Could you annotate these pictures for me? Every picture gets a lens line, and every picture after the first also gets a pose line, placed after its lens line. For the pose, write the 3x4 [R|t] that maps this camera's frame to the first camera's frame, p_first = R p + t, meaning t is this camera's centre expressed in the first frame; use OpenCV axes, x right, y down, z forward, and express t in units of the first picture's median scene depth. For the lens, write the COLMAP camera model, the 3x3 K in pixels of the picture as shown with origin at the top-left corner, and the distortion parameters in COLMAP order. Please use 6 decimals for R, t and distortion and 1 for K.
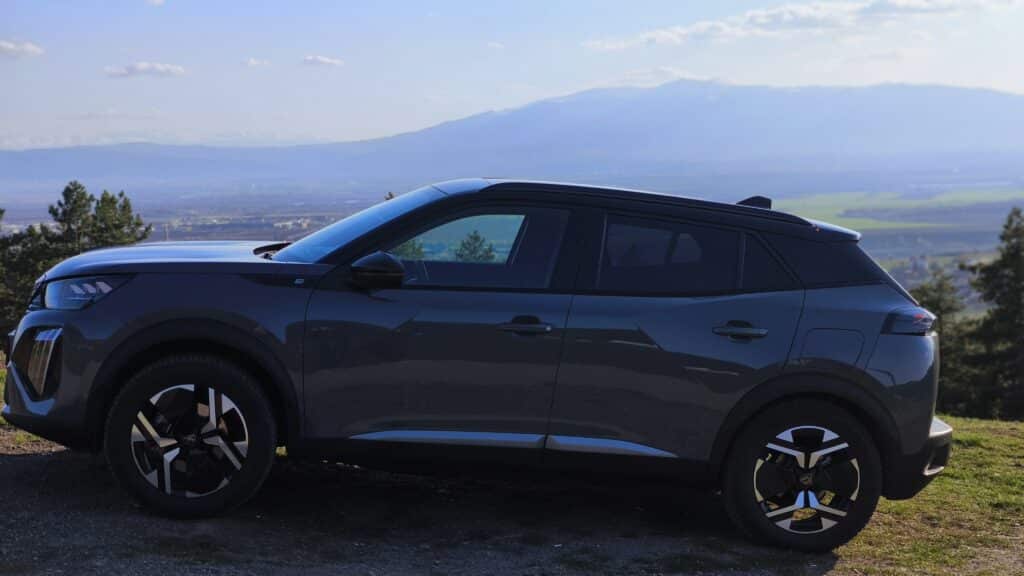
lens RADIAL K [[1495.6, 0, 512.0], [0, 1495.6, 288.0], [0, 0, 1]] dist [-0.032054, -0.153226]
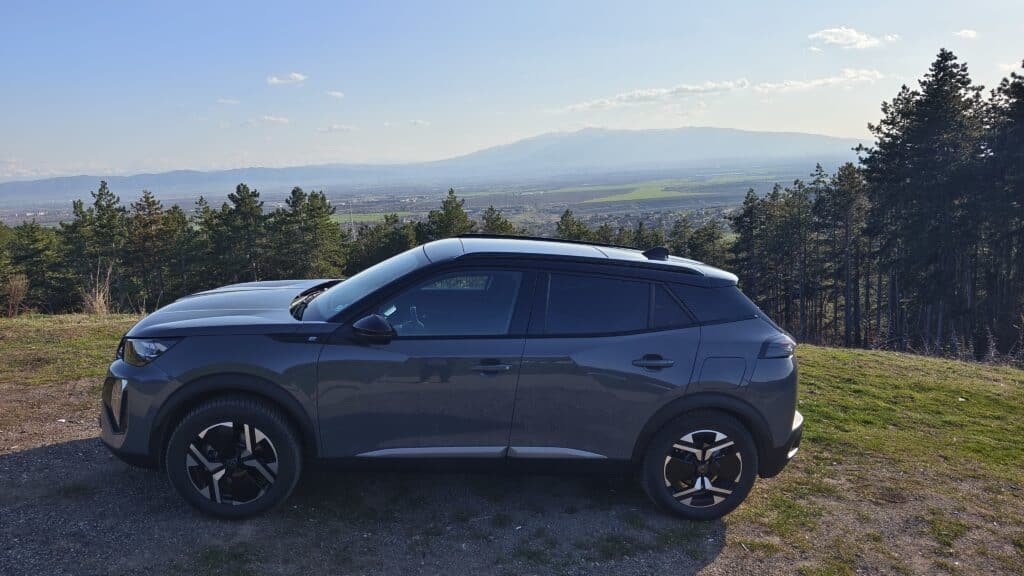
lens RADIAL K [[680.0, 0, 512.0], [0, 680.0, 288.0], [0, 0, 1]] dist [-0.001124, -0.001196]
pose [[0.999732, -0.023101, -0.001600, 0.030204], [0.023151, 0.995599, 0.090811, -0.093416], [-0.000505, -0.090823, 0.995867, 0.405095]]
